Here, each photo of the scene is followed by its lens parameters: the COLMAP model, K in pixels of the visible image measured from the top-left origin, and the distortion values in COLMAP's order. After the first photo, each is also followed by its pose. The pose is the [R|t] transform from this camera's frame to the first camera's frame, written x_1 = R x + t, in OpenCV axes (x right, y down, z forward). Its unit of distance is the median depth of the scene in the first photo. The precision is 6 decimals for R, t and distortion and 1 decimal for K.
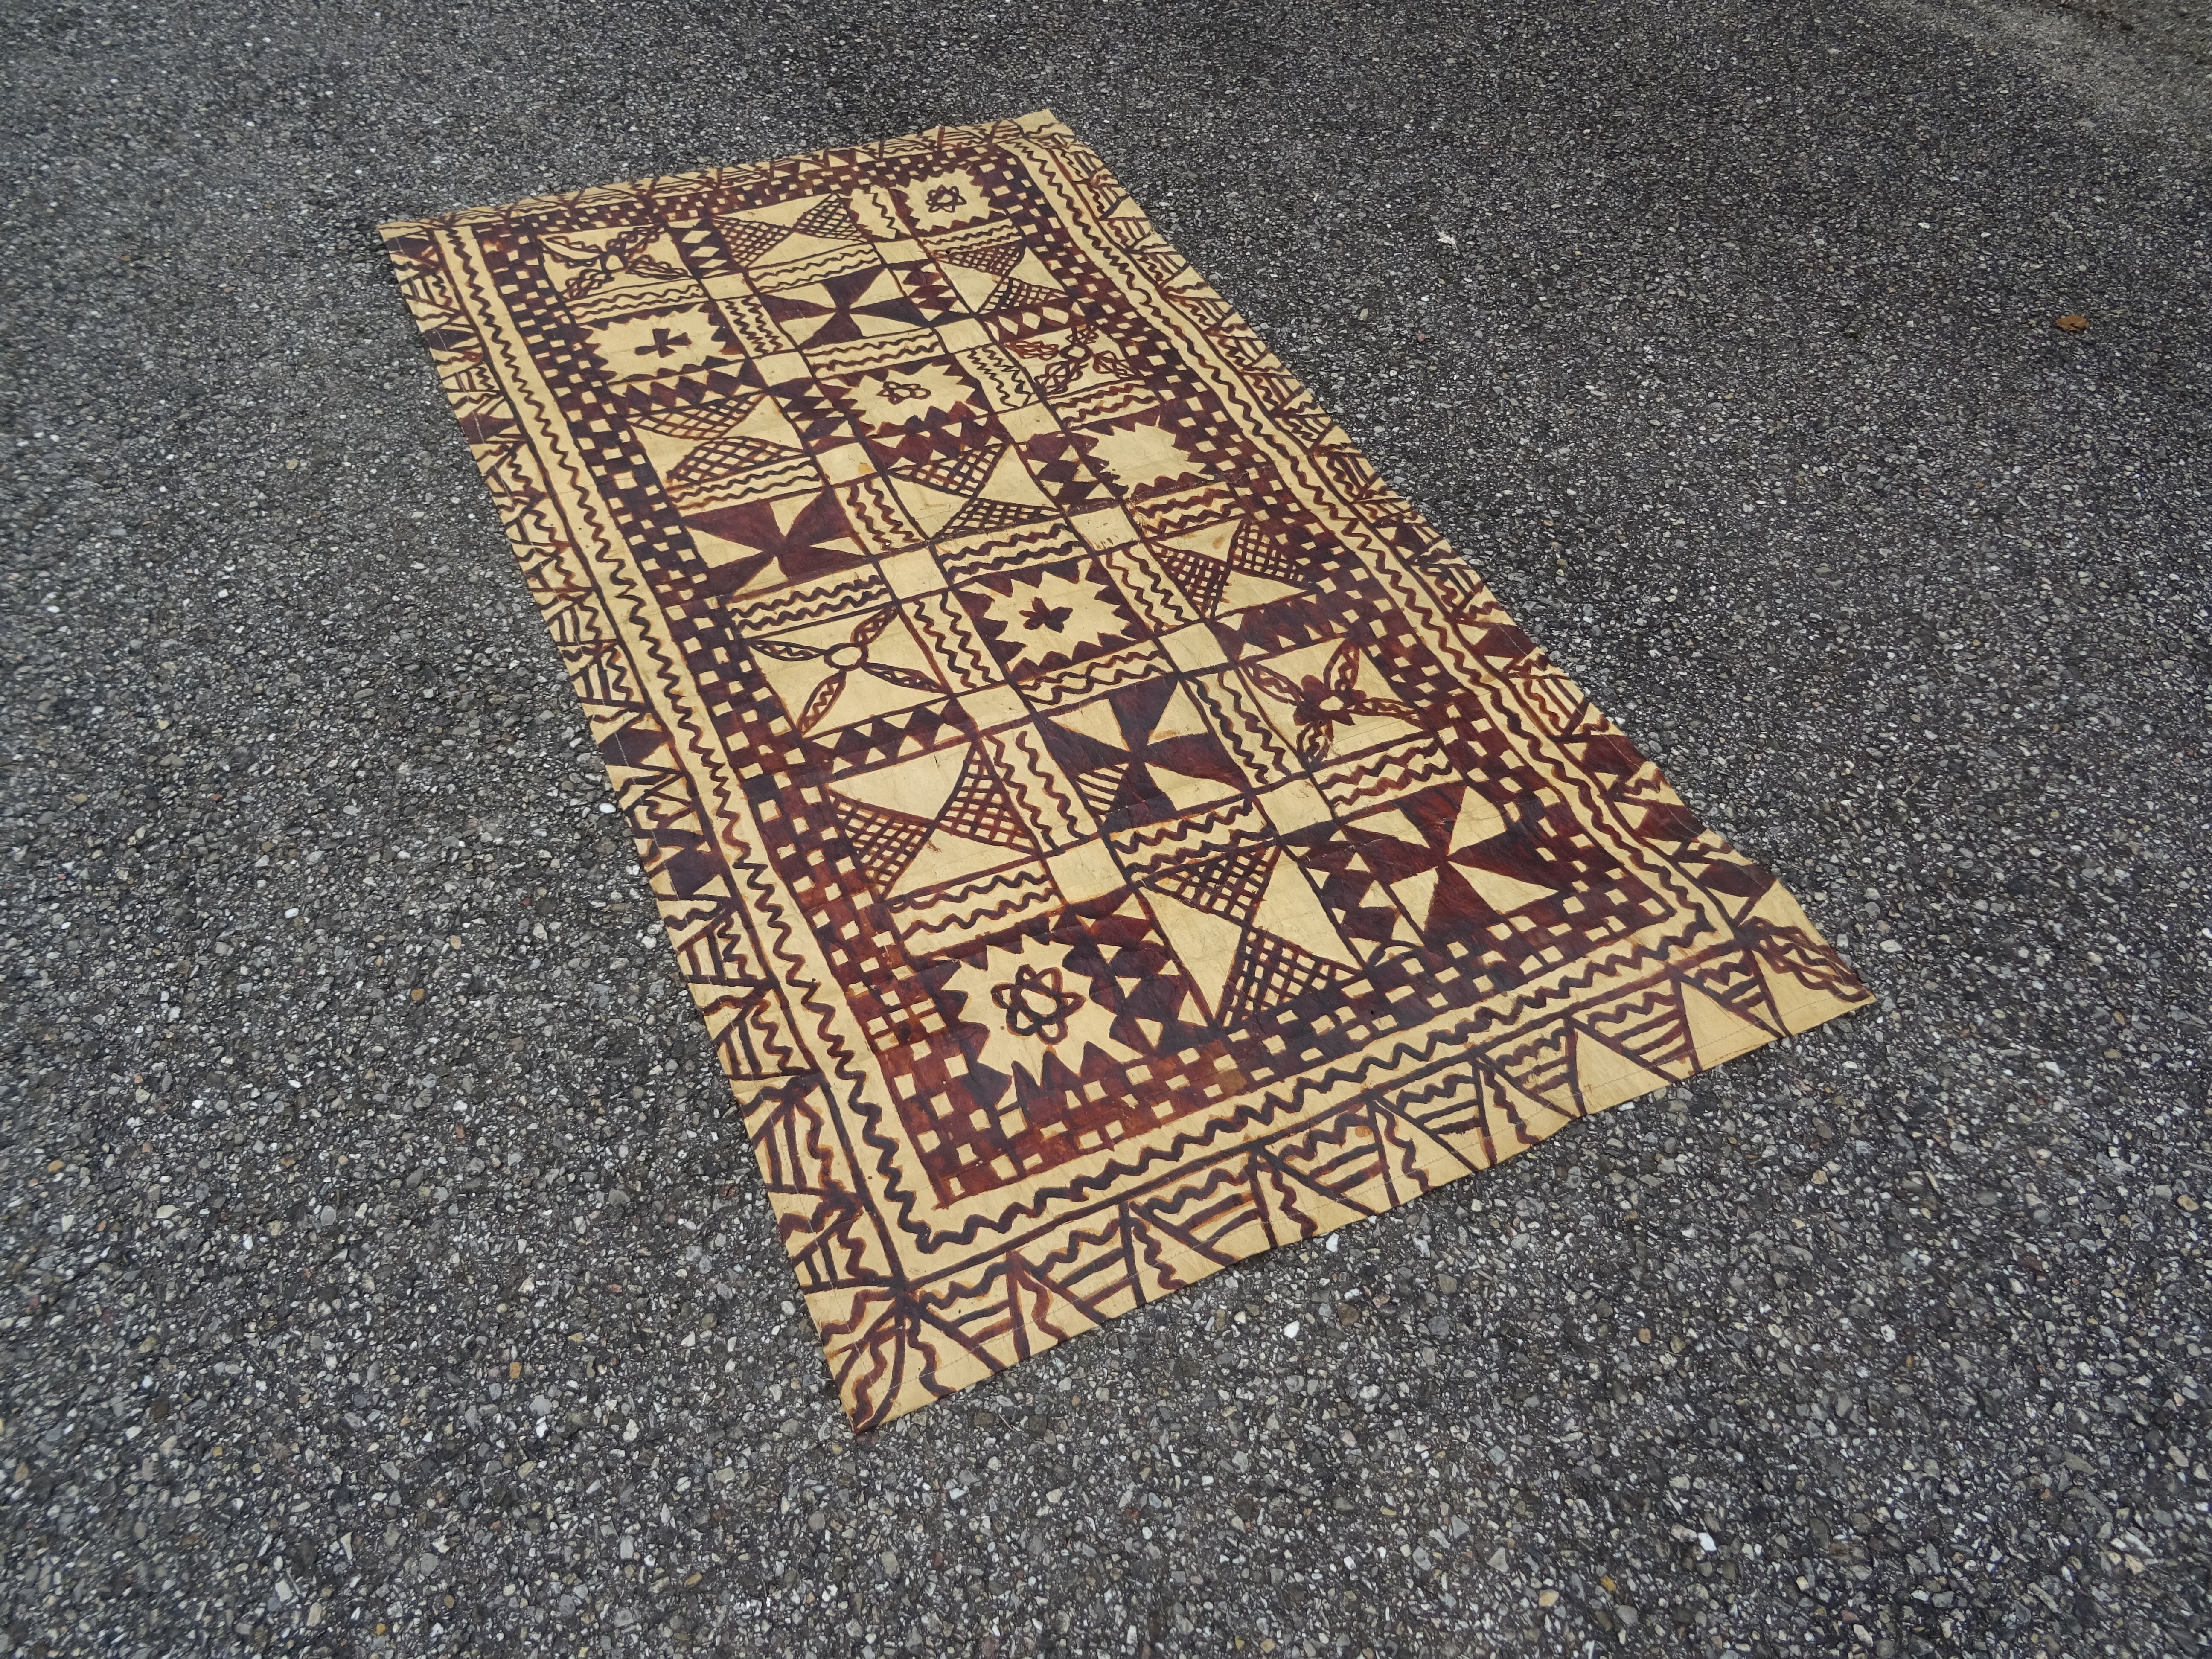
lens RADIAL K [[1584.1, 0, 1111.2], [0, 1584.1, 830.4], [0, 0, 1]] dist [-0.002000, -0.004660]
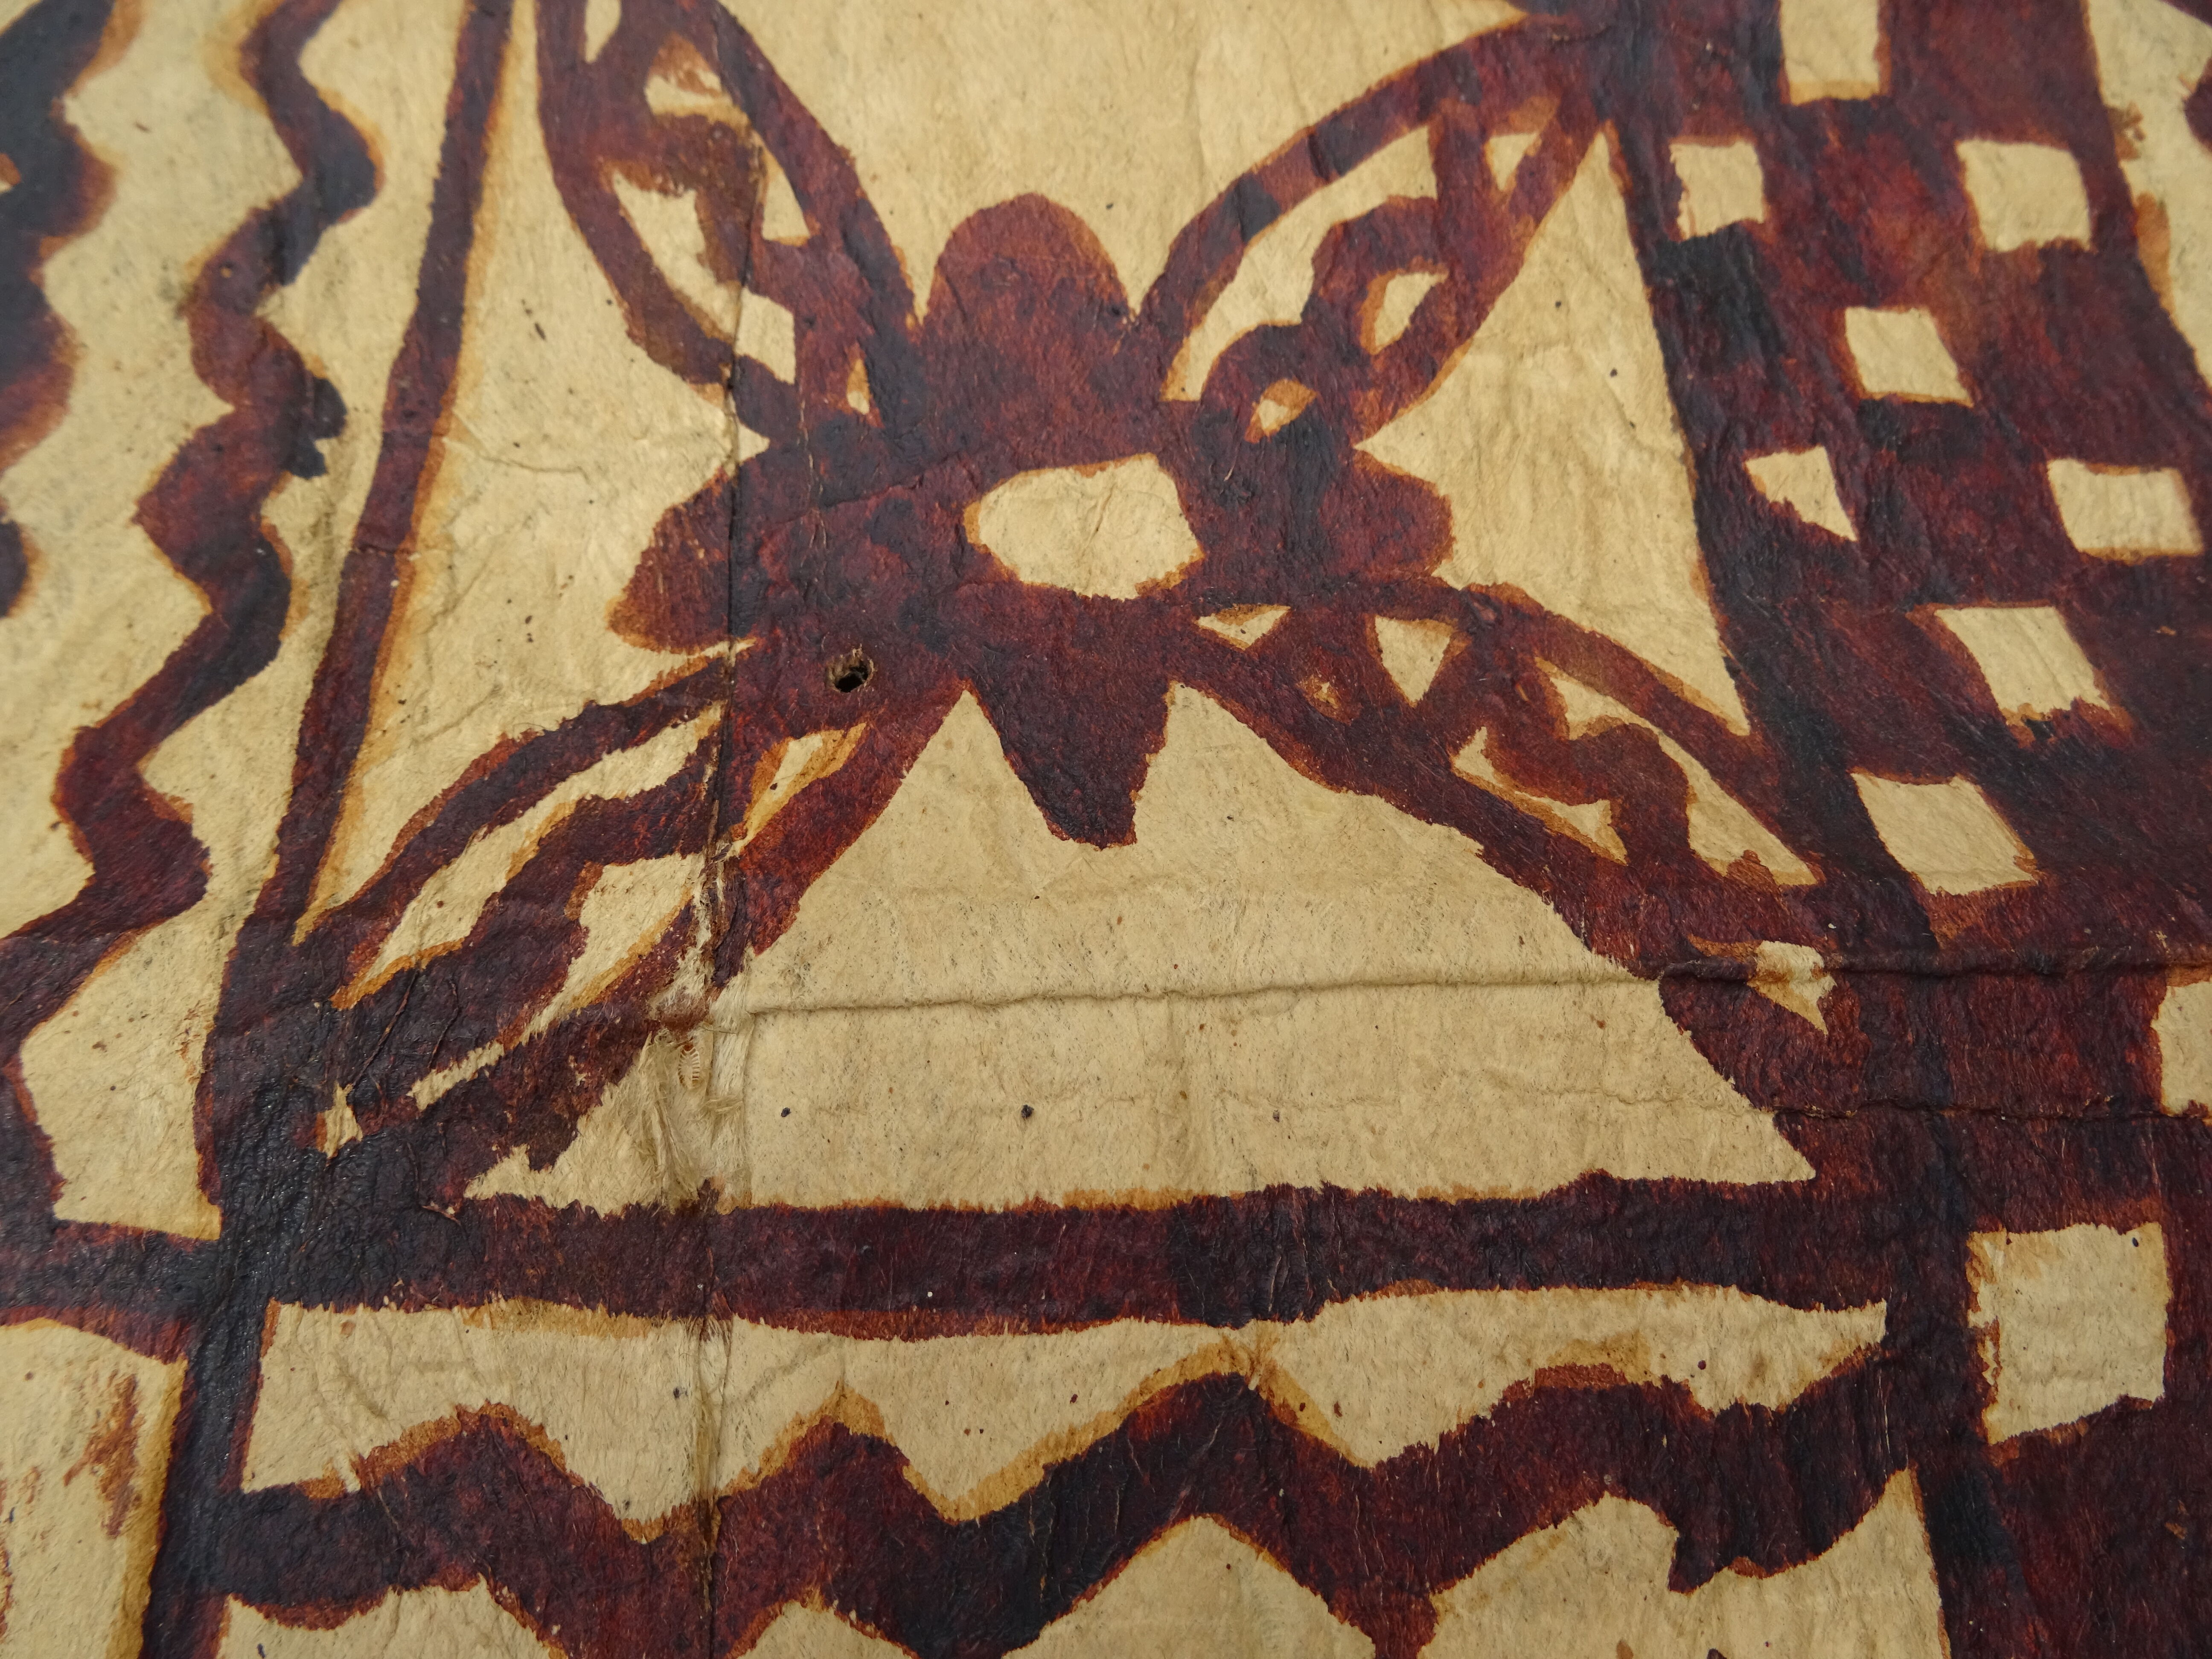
lens RADIAL K [[1584.1, 0, 1117.5], [0, 1584.1, 823.9], [0, 0, 1]] dist [-0.002000, -0.004660]
pose [[0.924675, 0.357757, -0.130335, 0.180773], [-0.313118, 0.909236, 0.274313, -0.101758], [0.216643, -0.212840, 0.952767, 0.996341]]
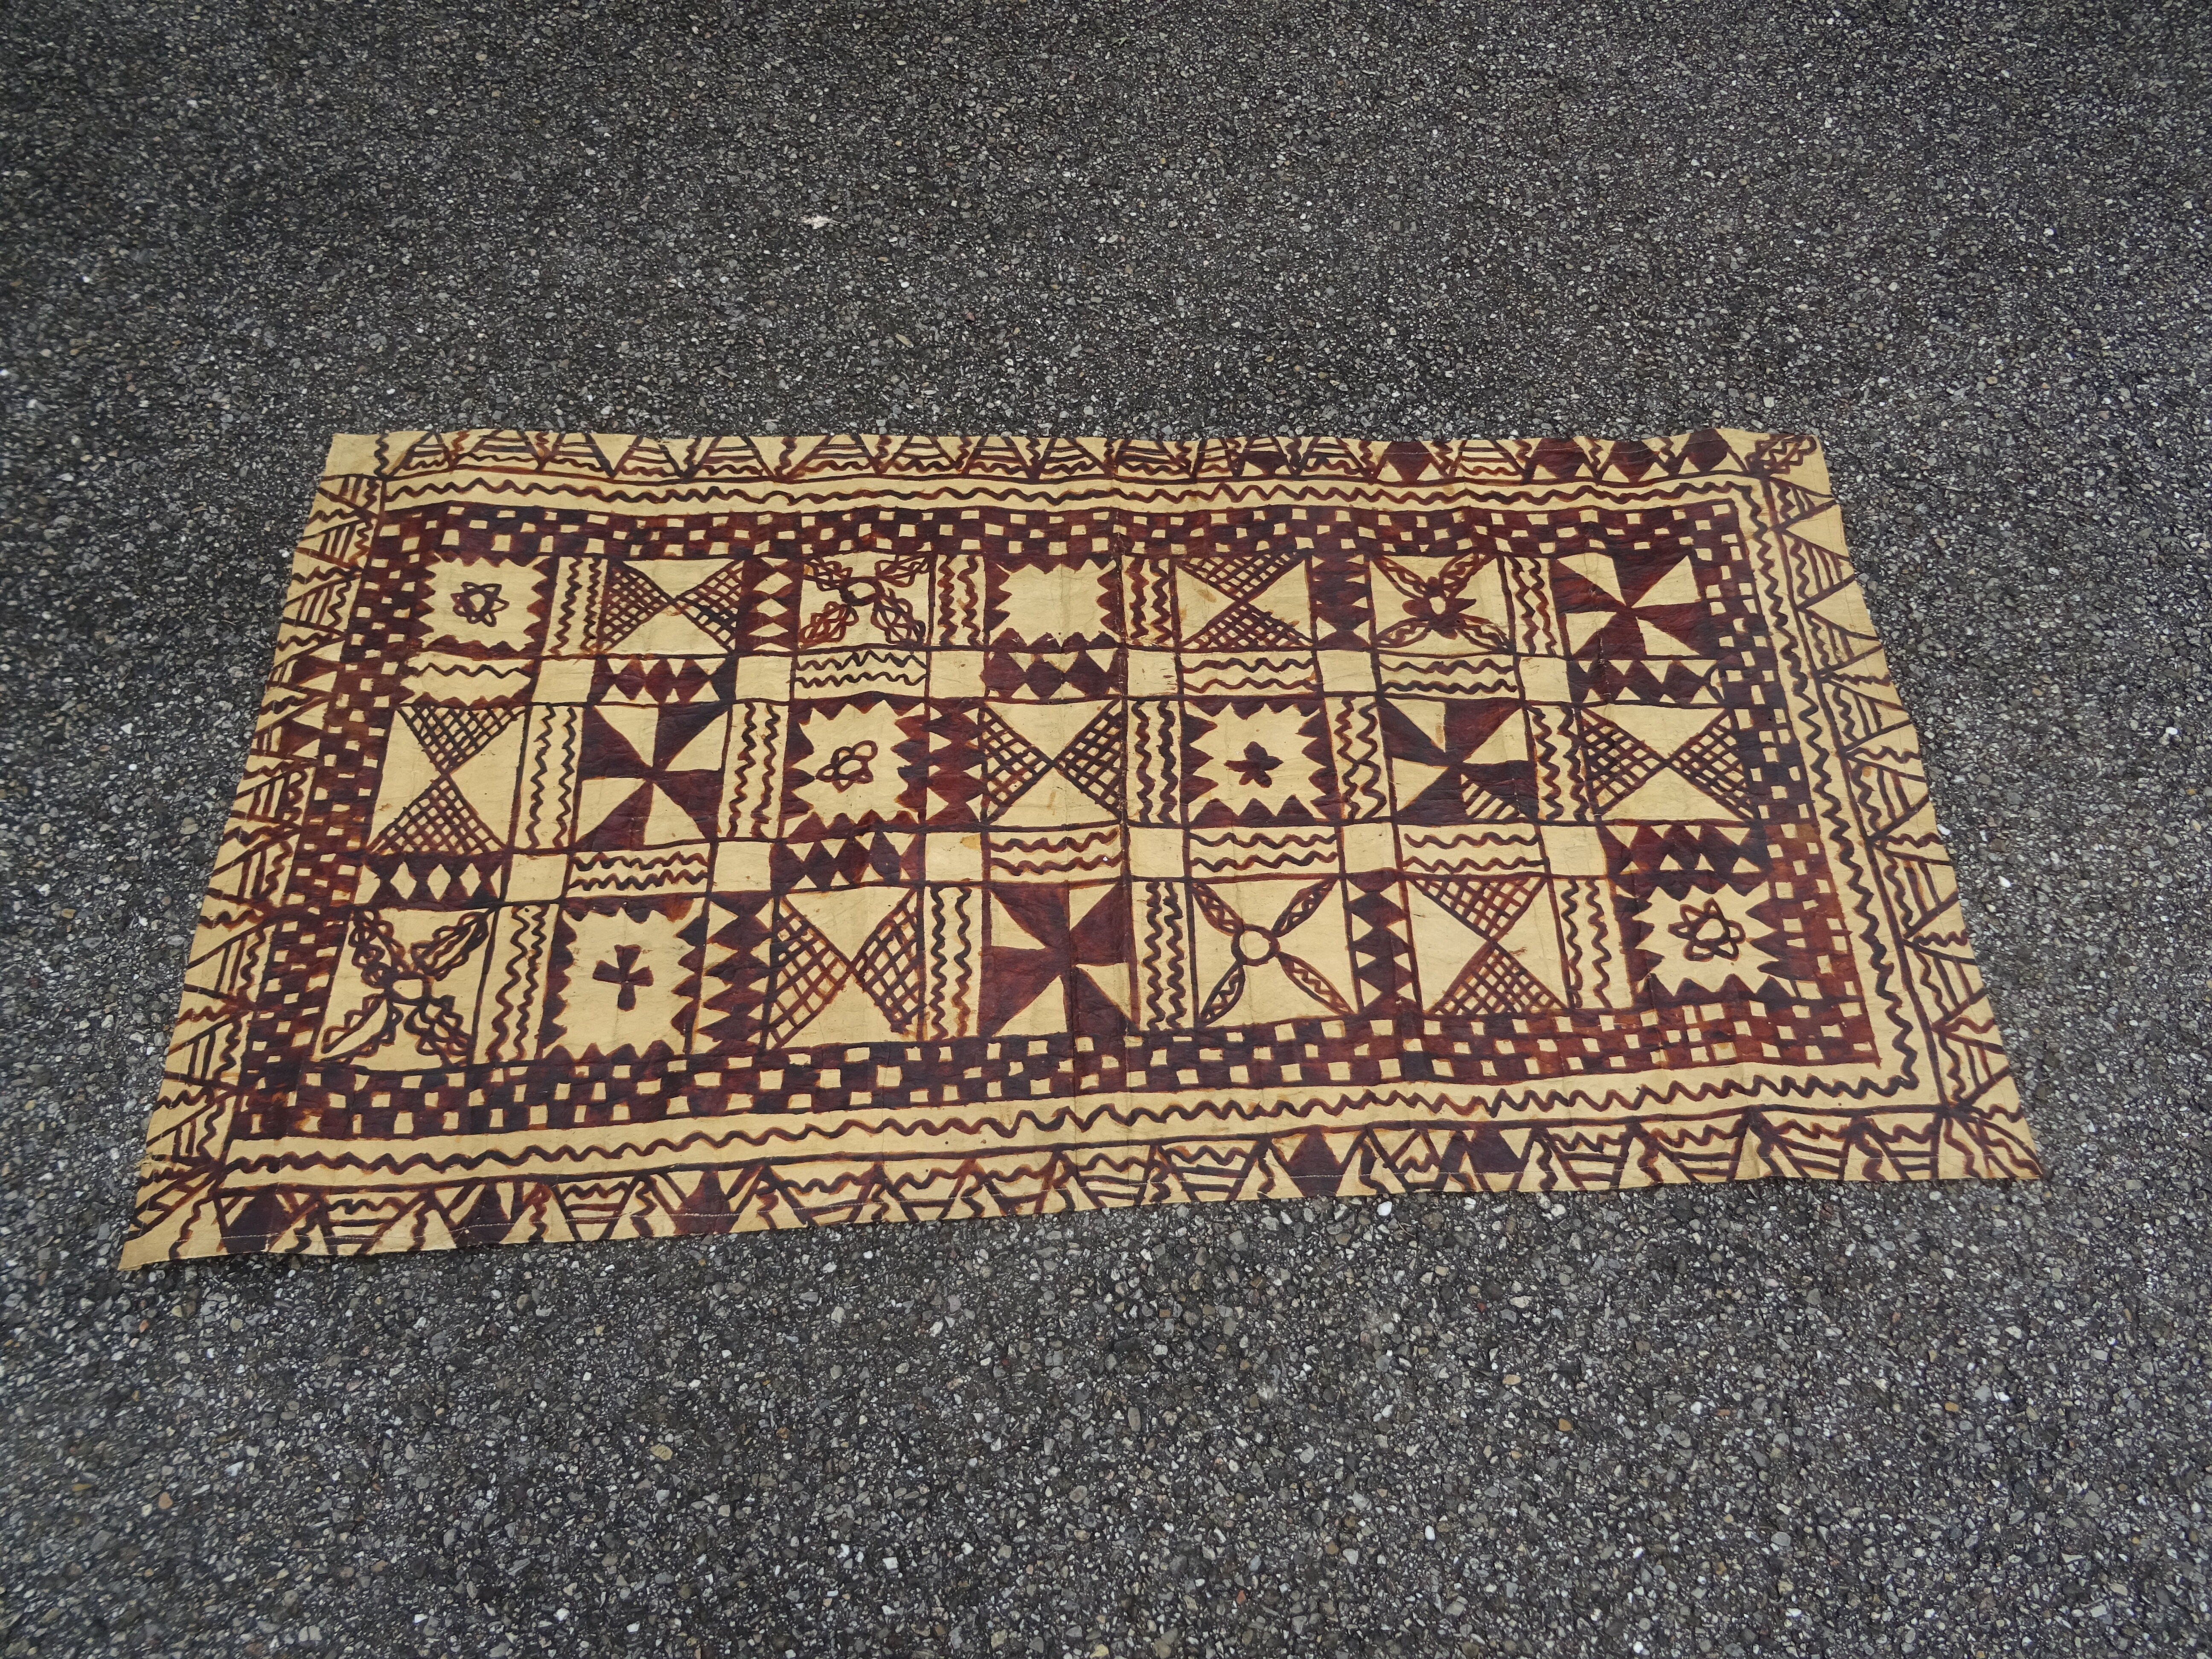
lens RADIAL K [[1584.1, 0, 1109.3], [0, 1584.1, 826.3], [0, 0, 1]] dist [-0.002000, -0.004660]
pose [[0.402077, -0.819419, 0.408517, -0.613107], [0.683483, 0.565498, 0.461588, -0.753001], [-0.609250, 0.093621, 0.787432, 0.293436]]
